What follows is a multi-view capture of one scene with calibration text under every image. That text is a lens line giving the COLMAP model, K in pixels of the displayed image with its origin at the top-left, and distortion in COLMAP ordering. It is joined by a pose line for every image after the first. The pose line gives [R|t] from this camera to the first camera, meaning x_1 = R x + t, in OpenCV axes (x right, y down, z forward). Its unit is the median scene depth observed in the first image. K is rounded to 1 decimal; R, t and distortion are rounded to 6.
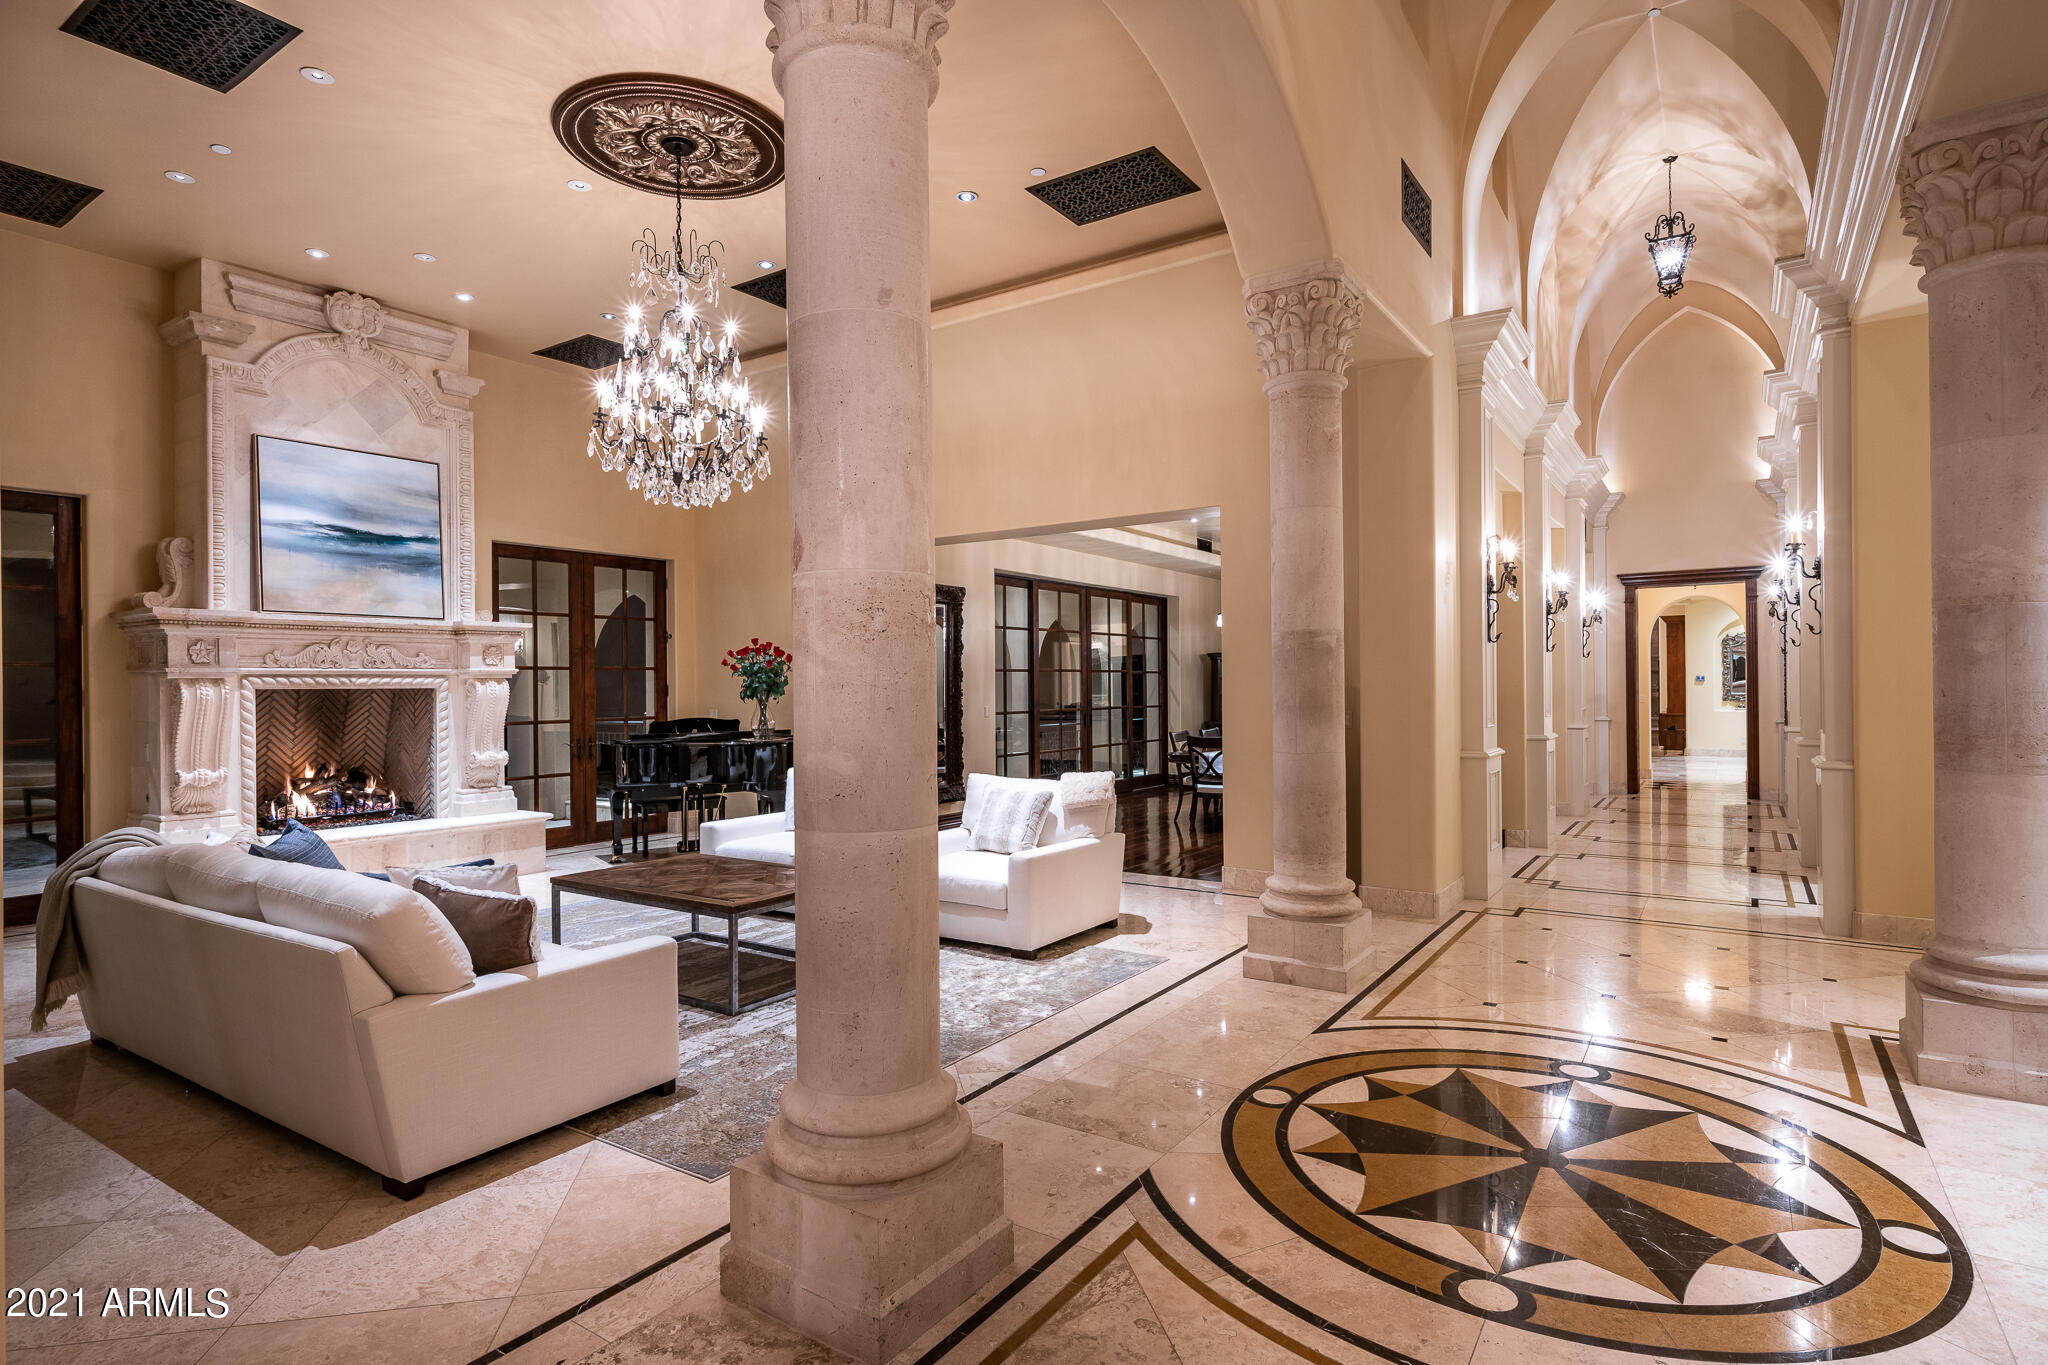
lens RADIAL K [[1045.1, 0, 1025.7], [0, 1045.1, 677.7], [0, 0, 1]] dist [0.003129, -0.000899]
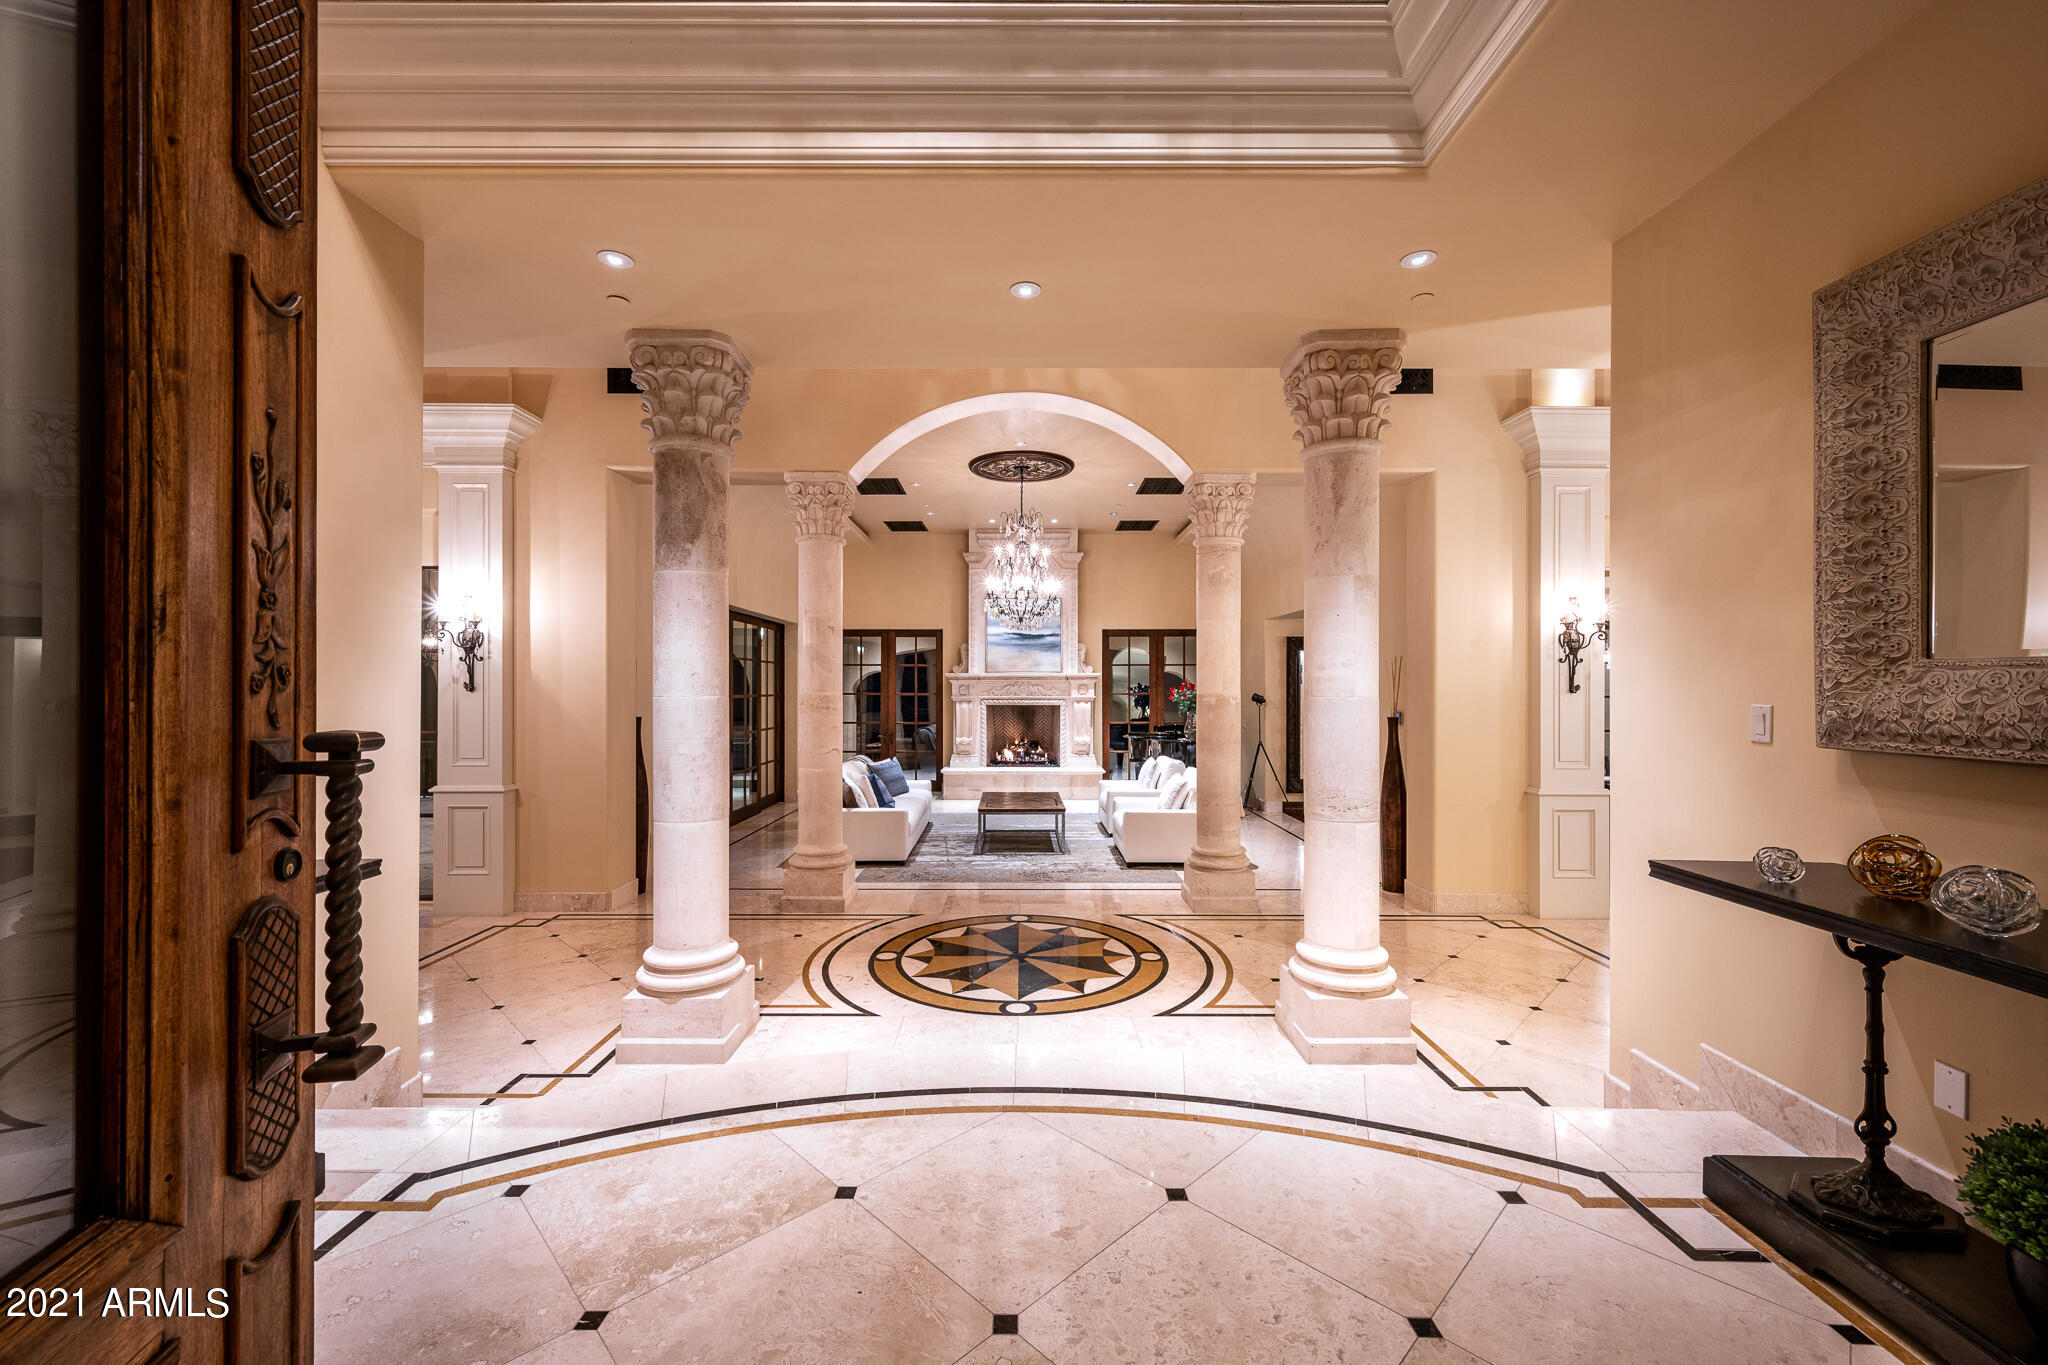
lens RADIAL K [[819.1, 0, 1033.5], [0, 819.1, 688.3], [0, 0, 1]] dist [-0.003846, 0.001617]
pose [[0.563715, 0.010809, -0.825899, 0.899074], [0.001062, 0.999904, 0.013812, -0.054839], [0.825969, -0.008663, 0.563649, 0.038332]]
